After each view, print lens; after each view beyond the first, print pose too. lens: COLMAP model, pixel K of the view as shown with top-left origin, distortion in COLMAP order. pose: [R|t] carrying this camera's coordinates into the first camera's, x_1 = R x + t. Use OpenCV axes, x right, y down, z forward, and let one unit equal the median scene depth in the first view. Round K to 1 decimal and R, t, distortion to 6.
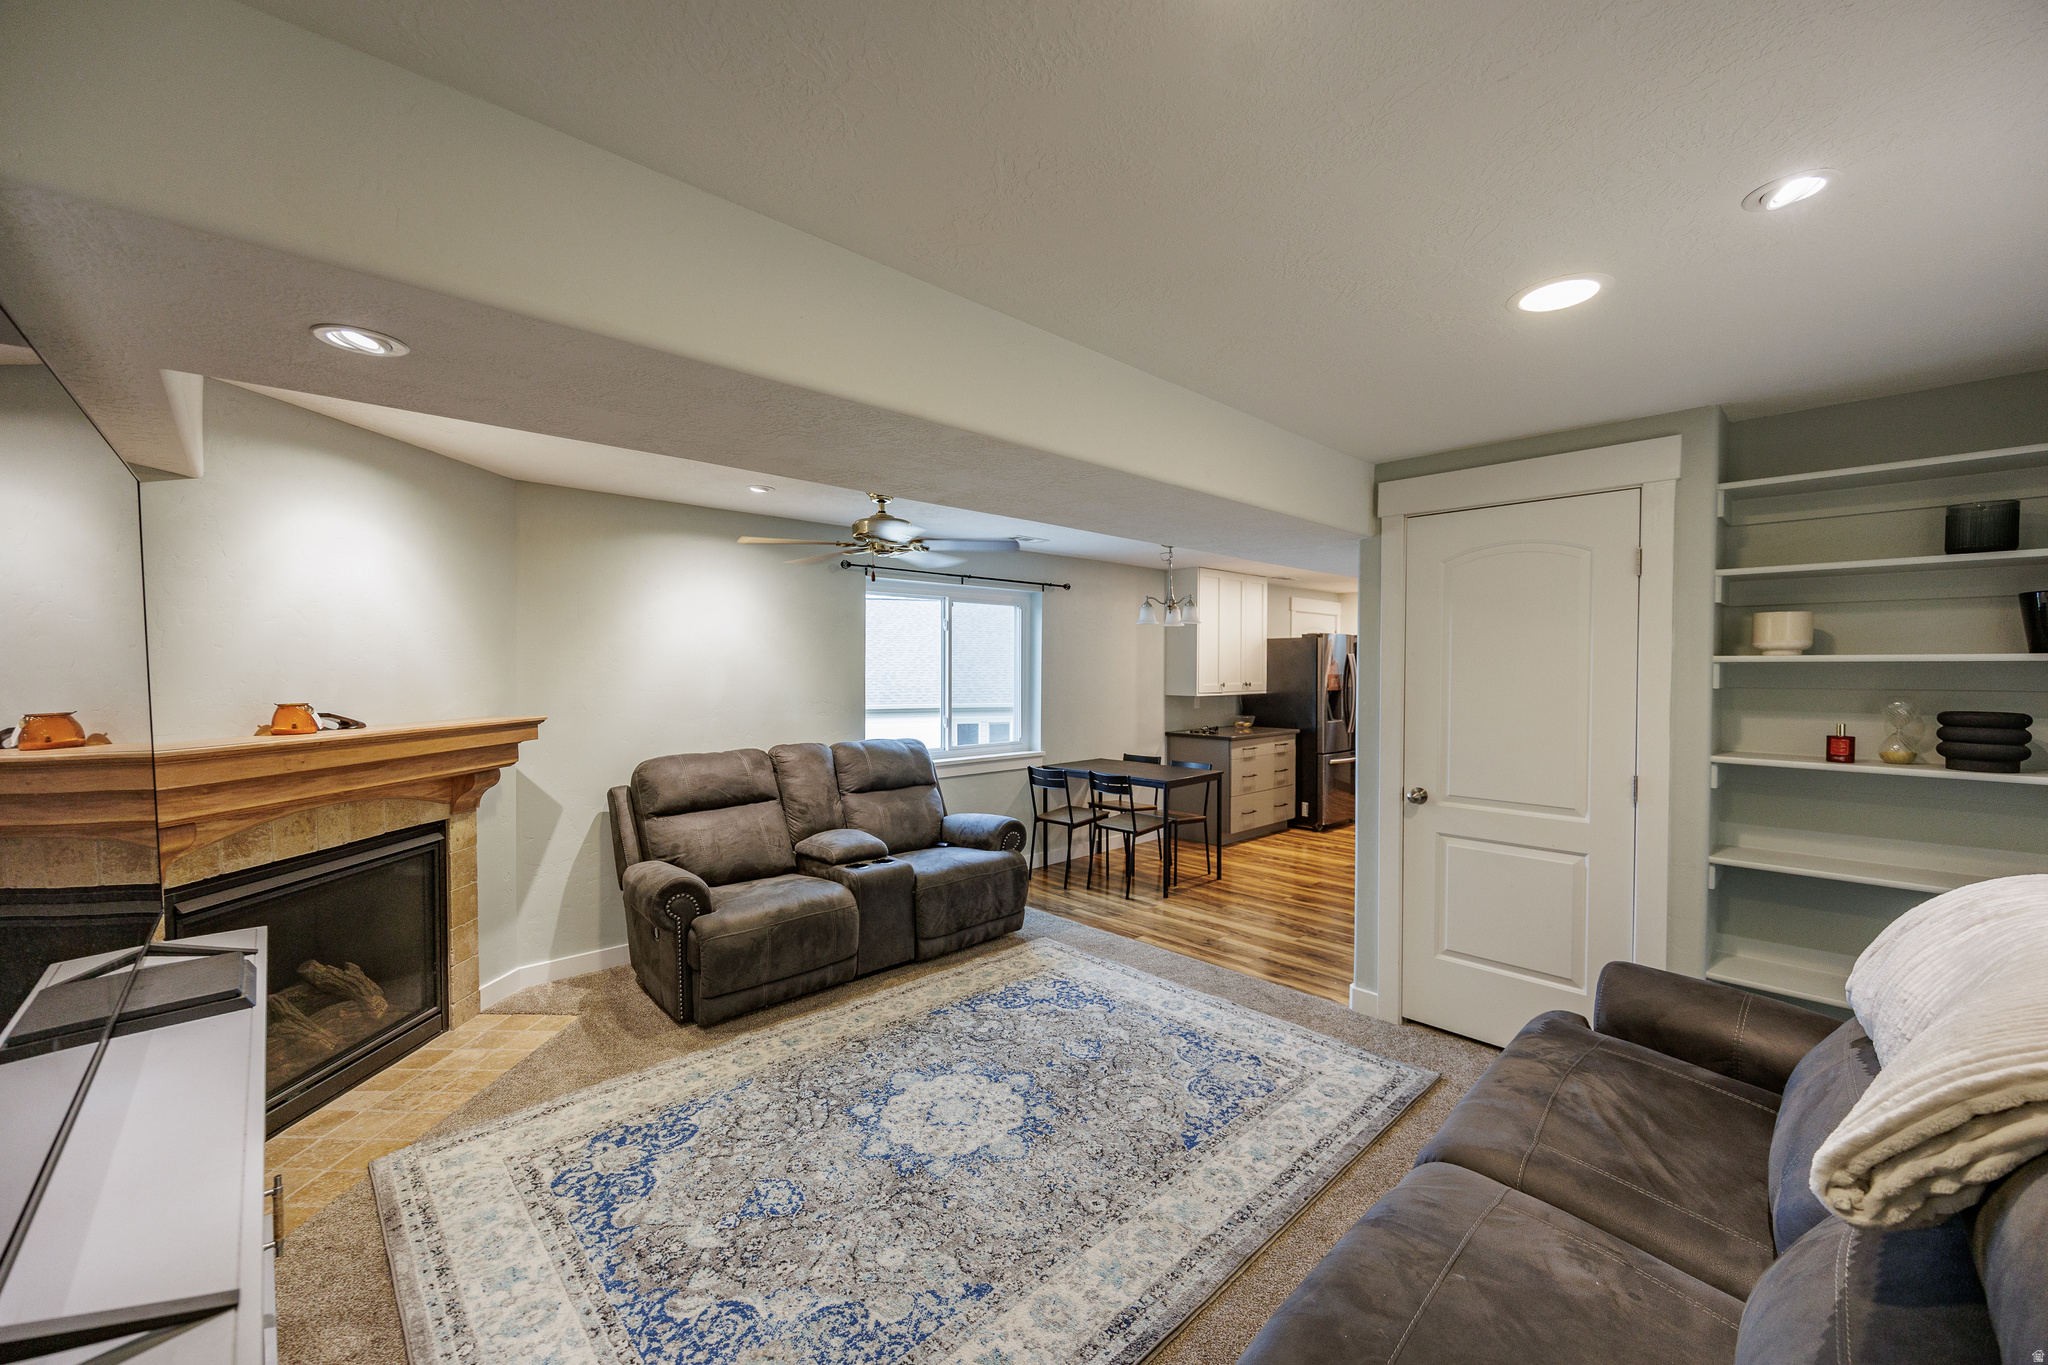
lens RADIAL K [[789.2, 0, 1028.1], [0, 789.2, 684.6], [0, 0, 1]] dist [-0.003685, 0.000810]
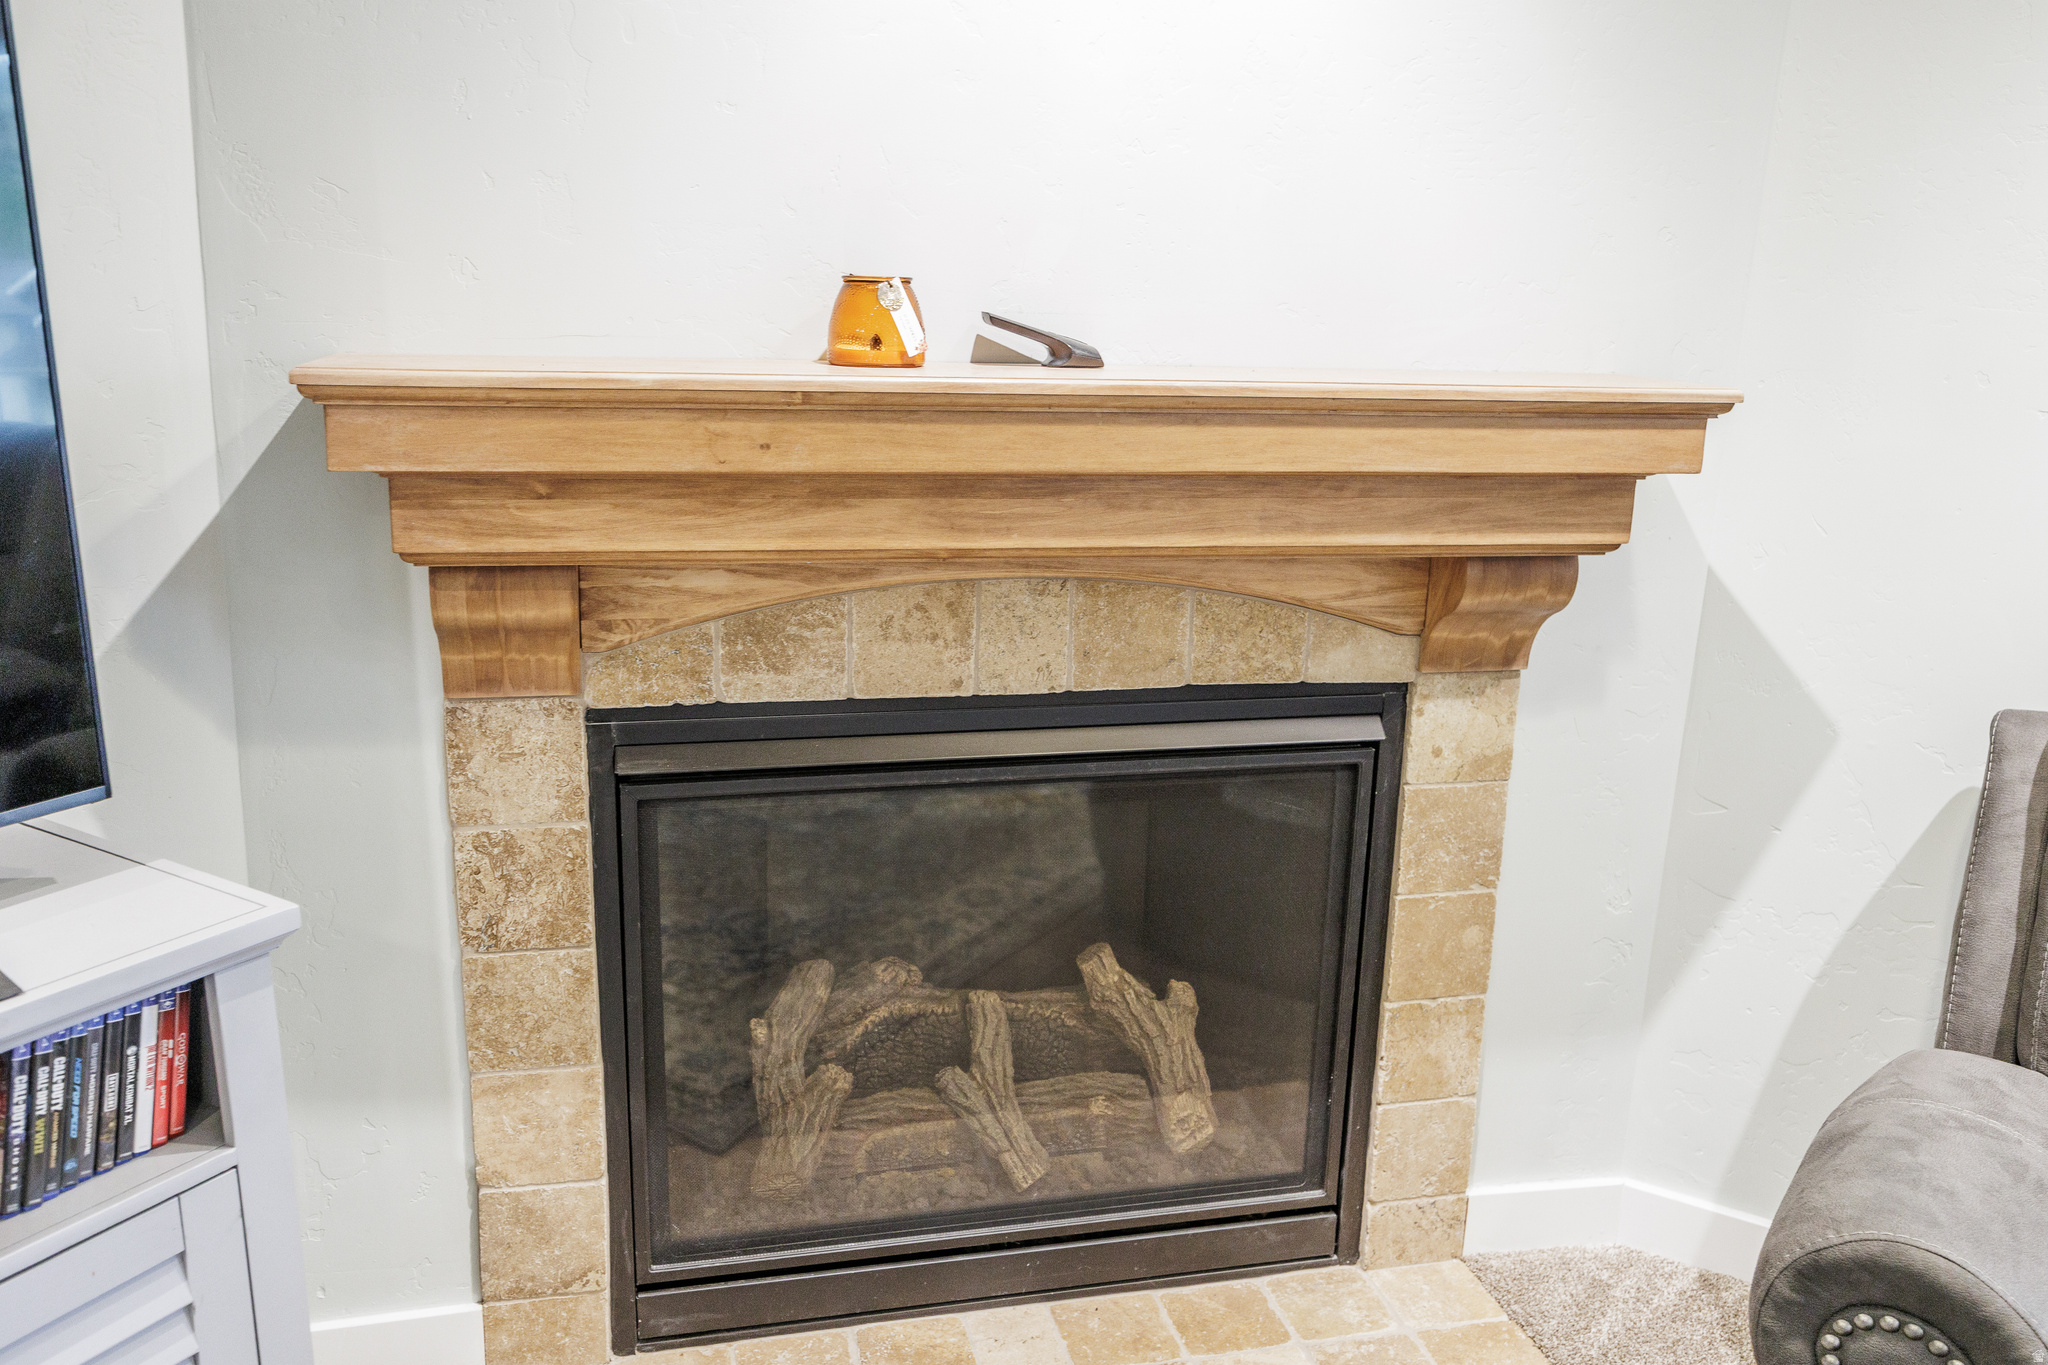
lens RADIAL K [[1660.2, 0, 1041.3], [0, 1660.2, 668.7], [0, 0, 1]] dist [-0.000337, -0.004409]
pose [[0.250444, 0.247979, -0.935834, -0.141271], [-0.049099, 0.968649, 0.243534, 0.007587], [0.966885, -0.015043, 0.254767, 0.674306]]
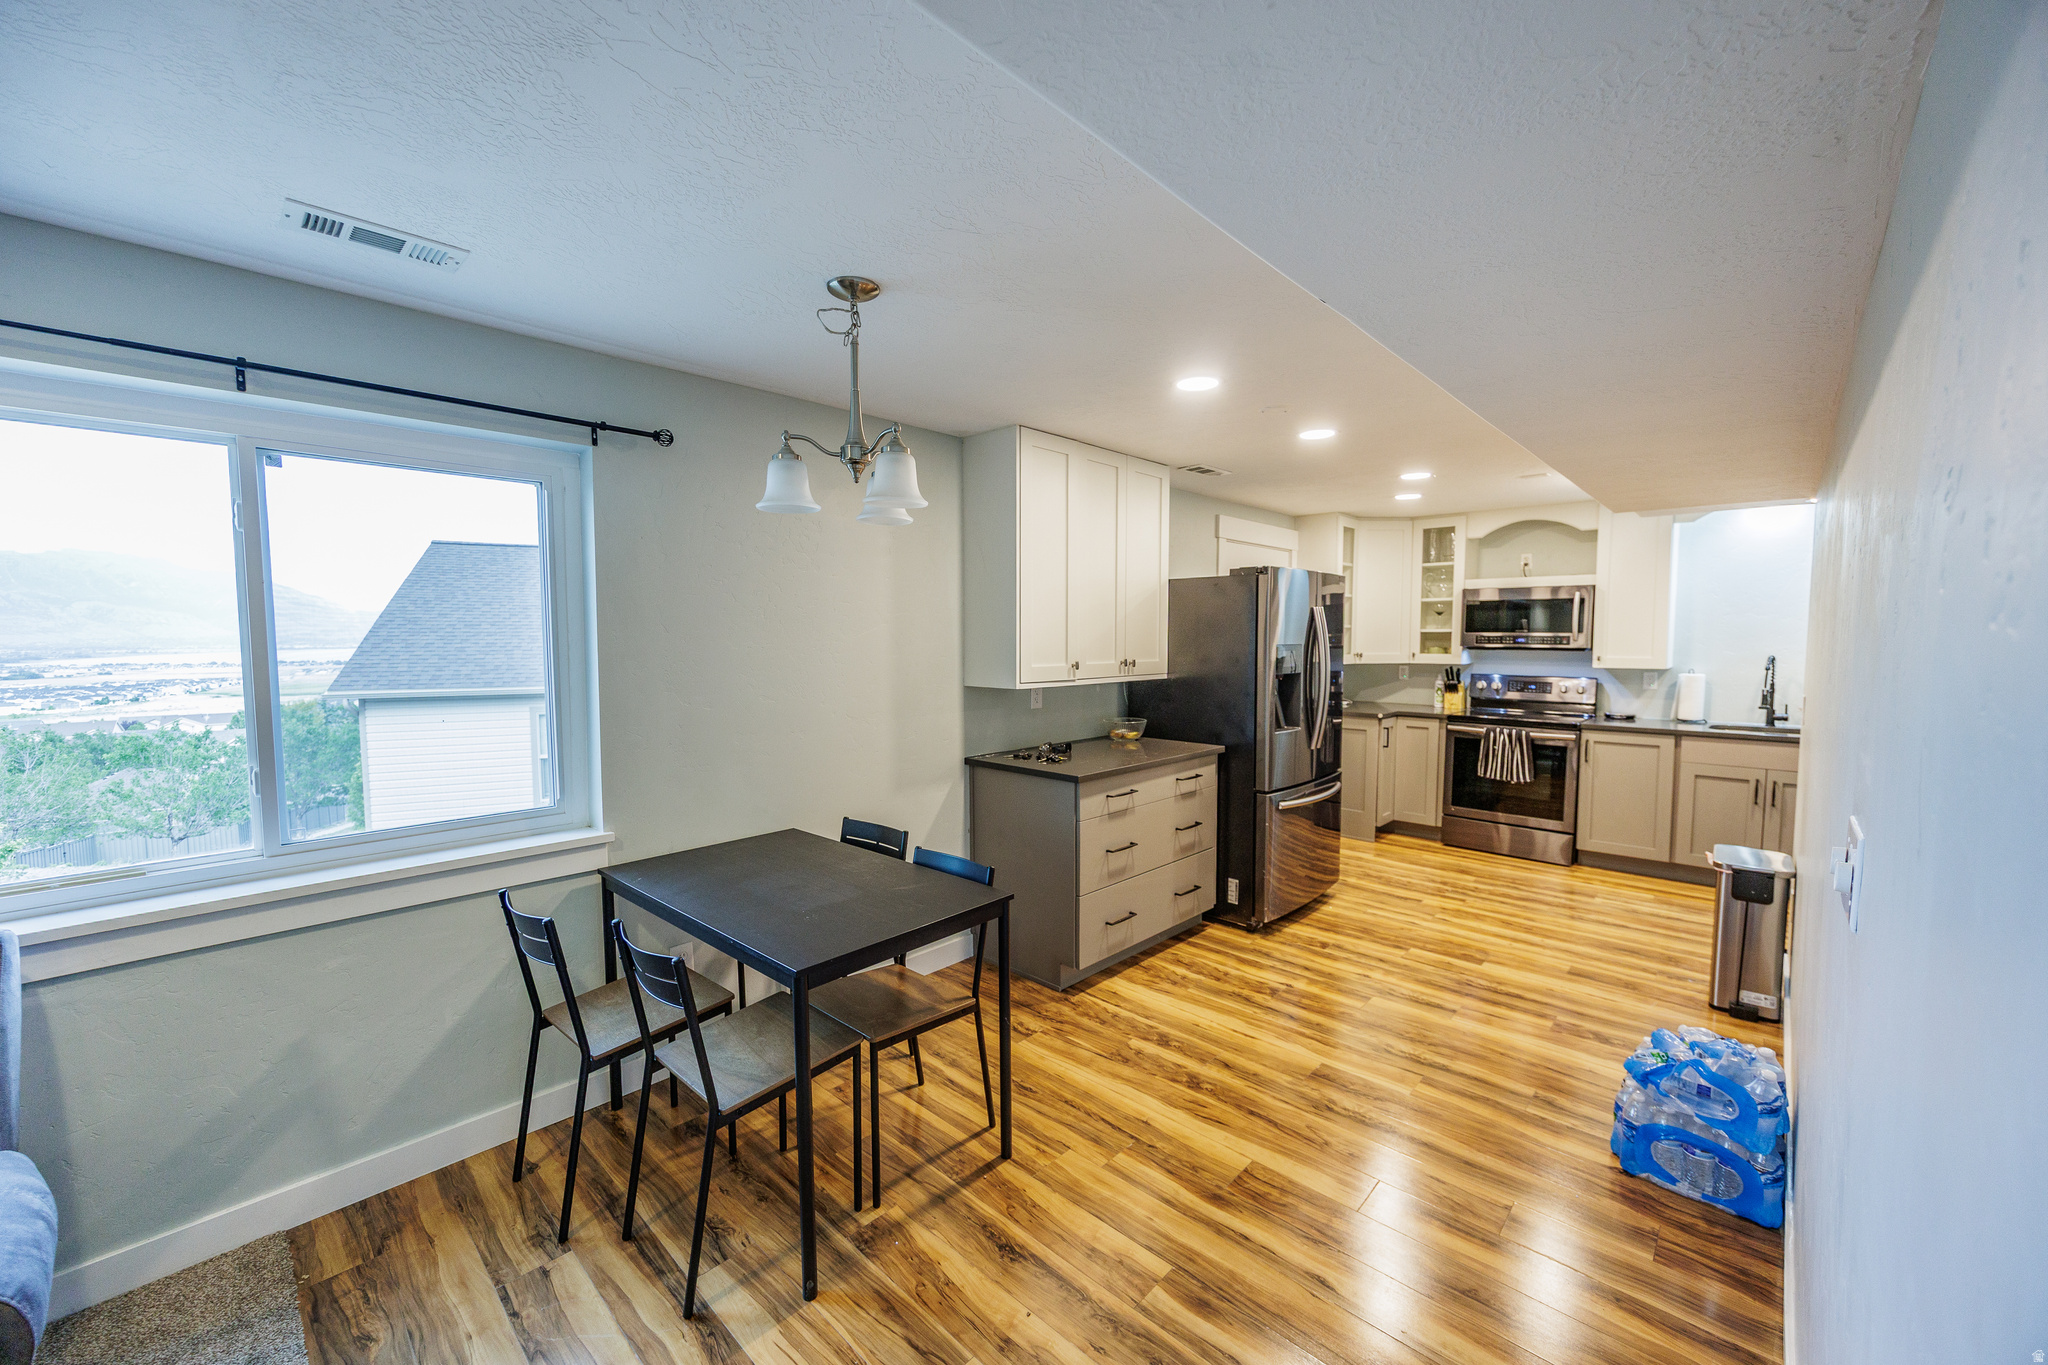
lens RADIAL K [[789.2, 0, 1020.4], [0, 789.2, 686.9], [0, 0, 1]] dist [-0.003685, 0.000810]
pose [[0.998719, -0.005906, 0.050262, 0.397127], [0.003747, 0.999071, 0.042941, -0.016510], [-0.050469, -0.042698, 0.997813, 1.050080]]
